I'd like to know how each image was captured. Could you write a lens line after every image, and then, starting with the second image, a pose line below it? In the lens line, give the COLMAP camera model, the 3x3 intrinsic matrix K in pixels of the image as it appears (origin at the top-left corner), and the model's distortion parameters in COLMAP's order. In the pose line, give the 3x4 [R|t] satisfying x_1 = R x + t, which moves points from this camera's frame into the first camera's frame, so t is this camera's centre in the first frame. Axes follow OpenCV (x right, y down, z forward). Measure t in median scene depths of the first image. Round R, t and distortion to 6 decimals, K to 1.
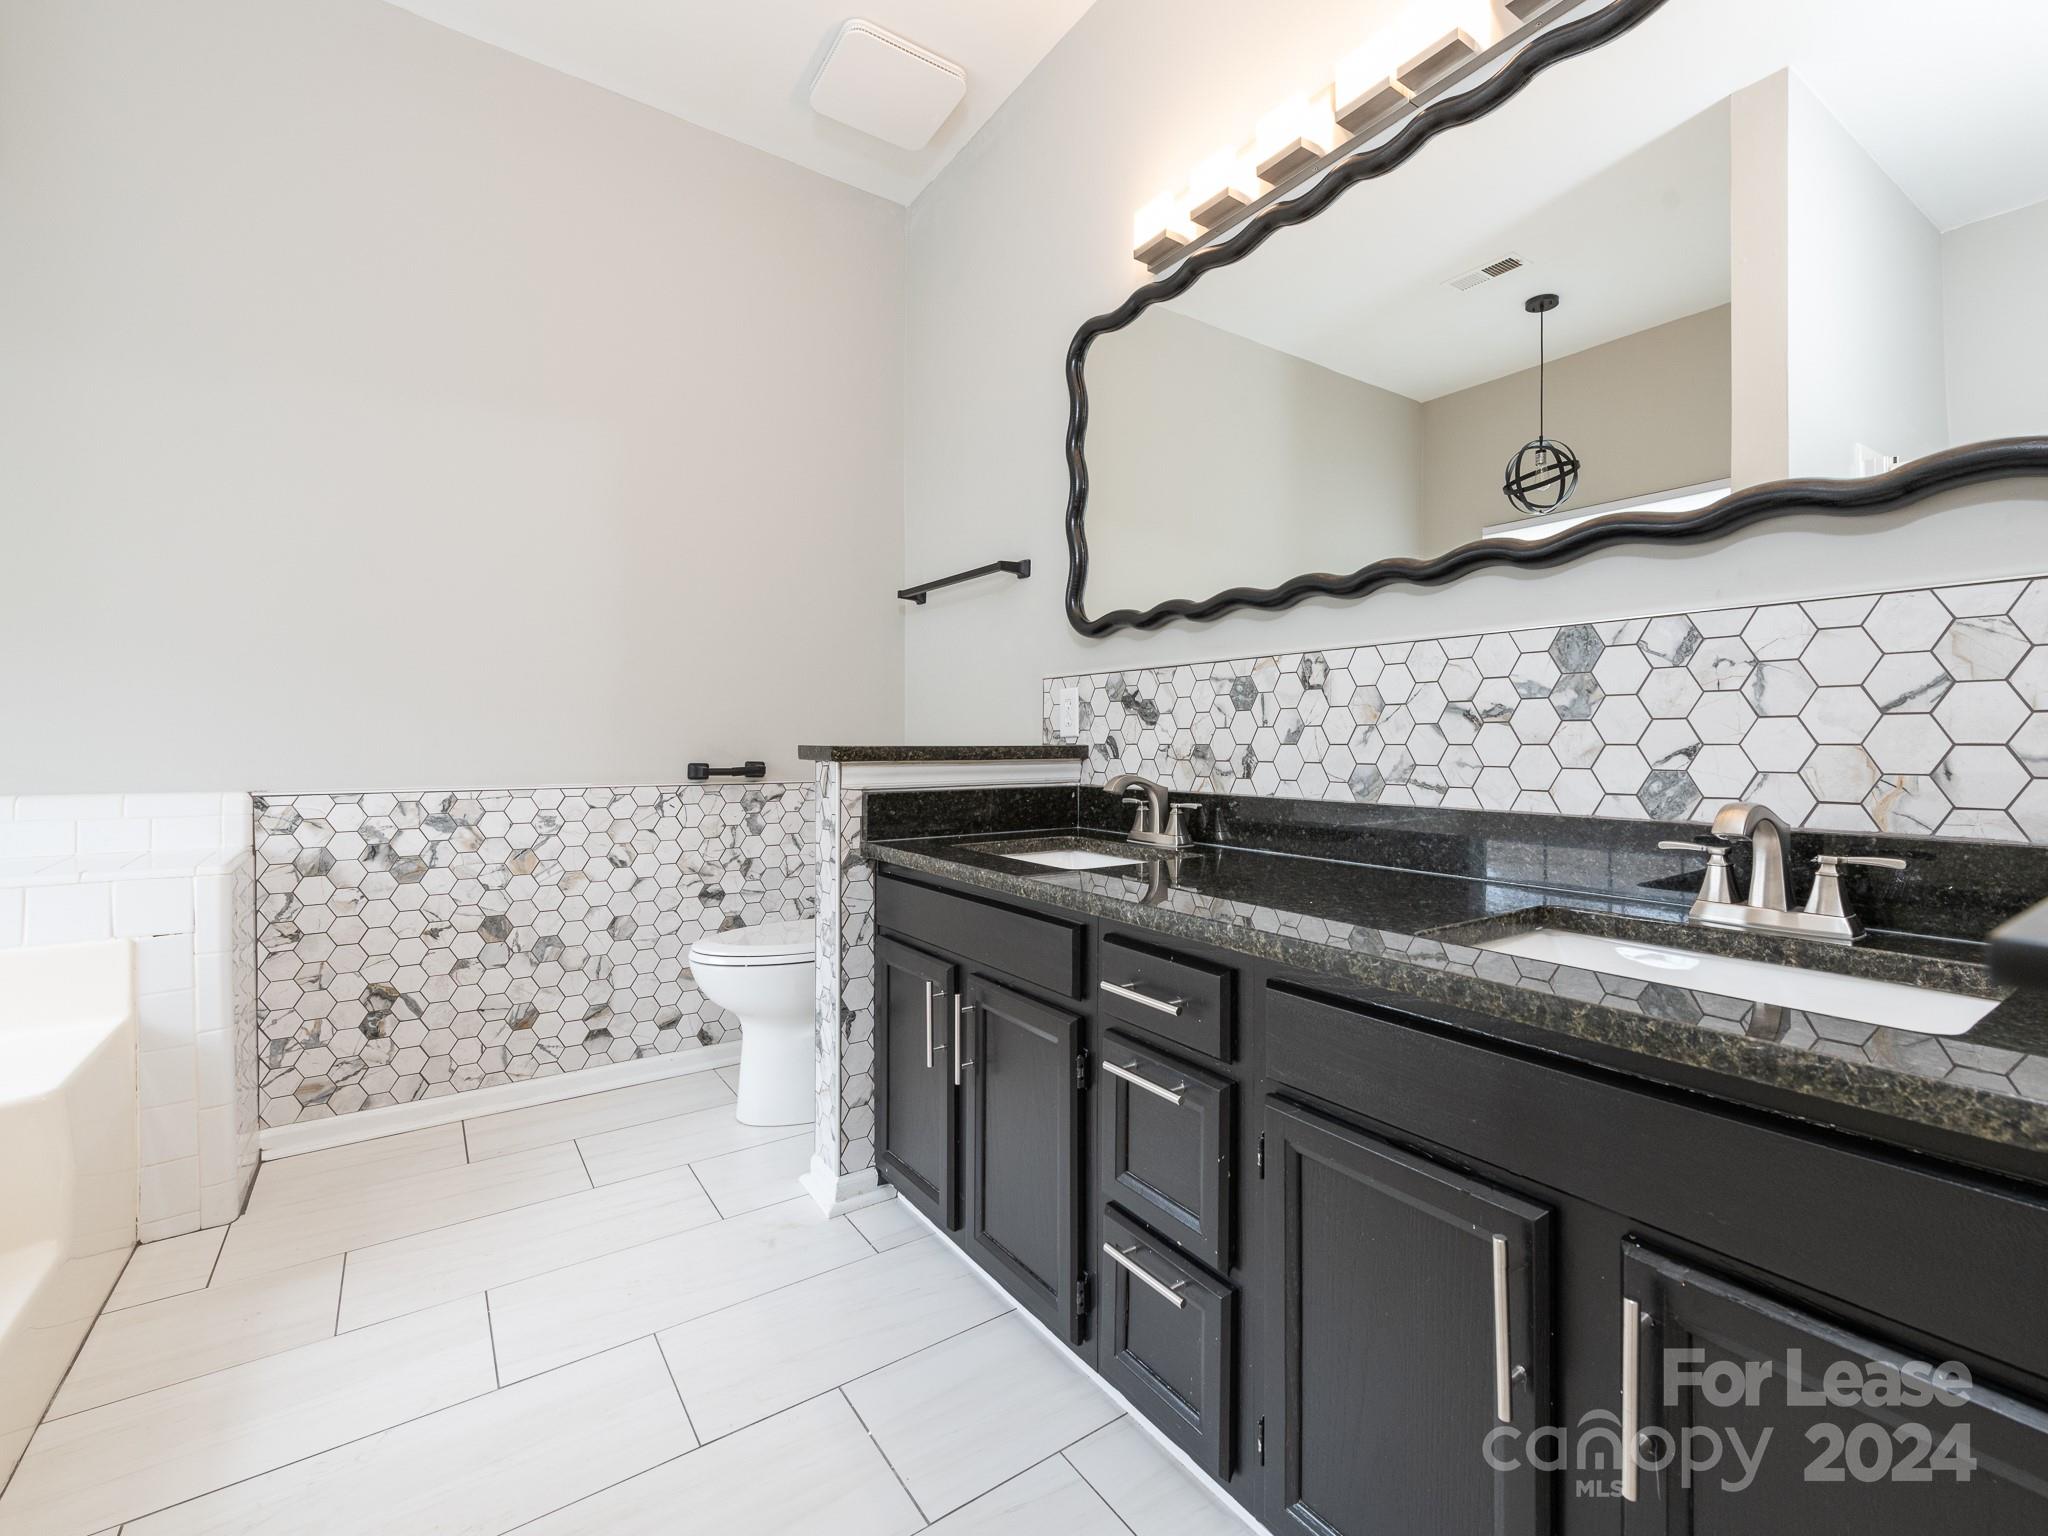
lens RADIAL K [[922.7, 0, 1044.9], [0, 922.7, 742.7], [0, 0, 1]] dist [0.010235, -0.003021]
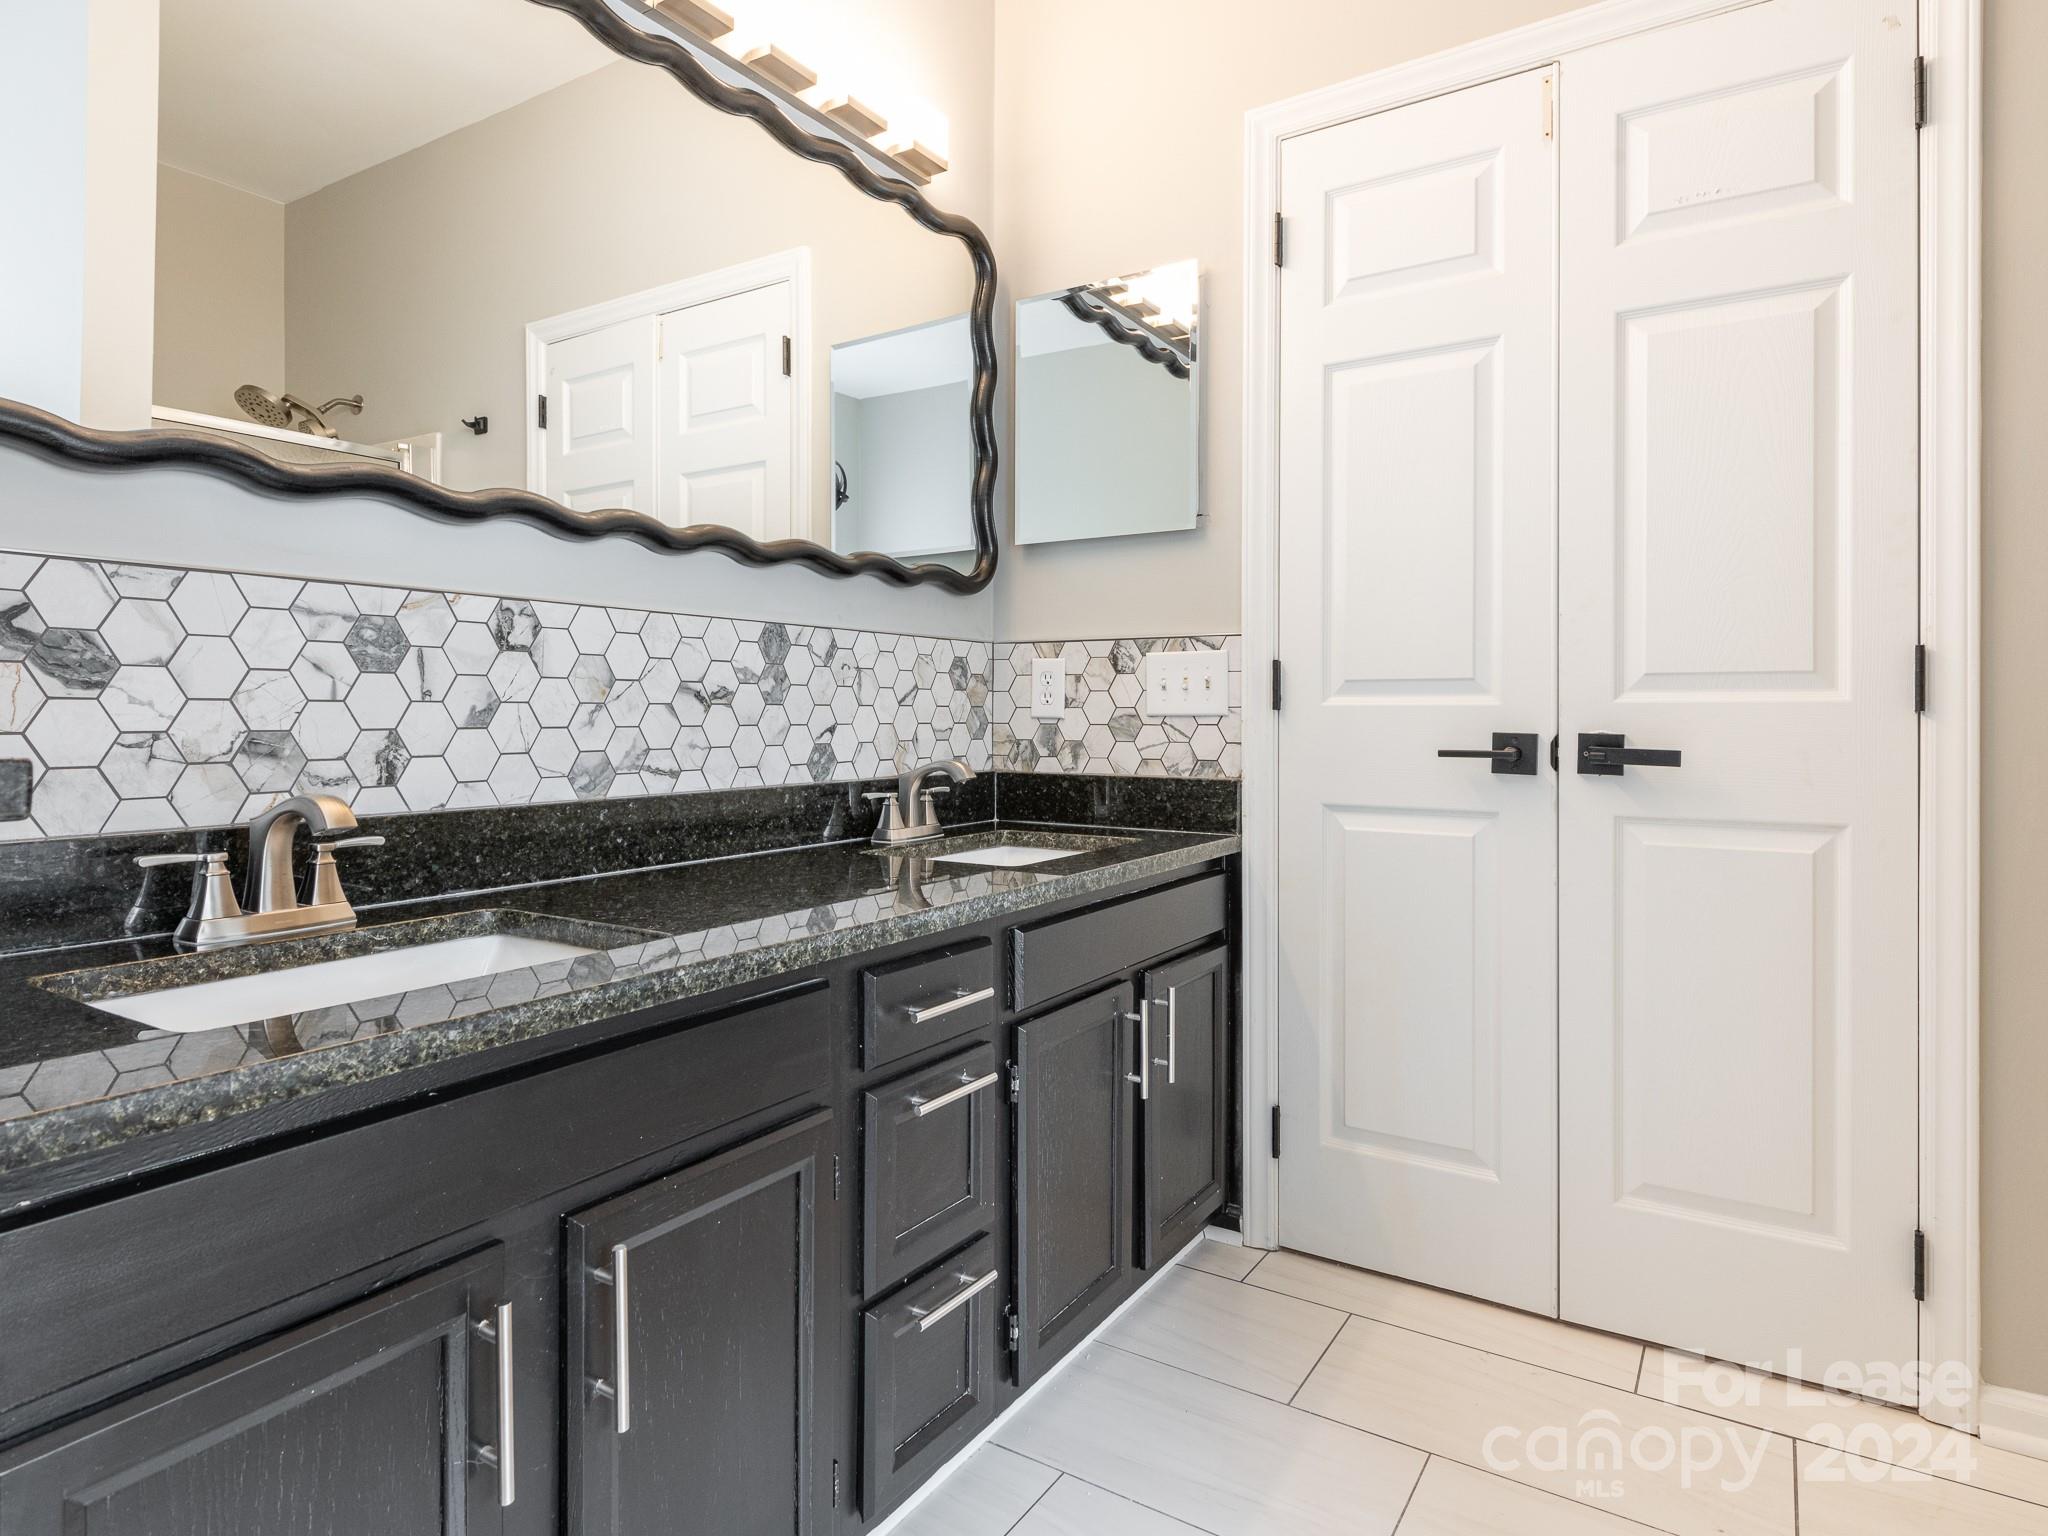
lens RADIAL K [[1191.4, 0, 979.5], [0, 1191.4, 742.6], [0, 0, 1]] dist [-0.022023, -0.000735]
pose [[-0.382108, -0.012259, 0.924036, -0.706899], [0.008177, 0.999828, 0.016646, 0.000926], [-0.924081, 0.013916, -0.381942, 1.031886]]
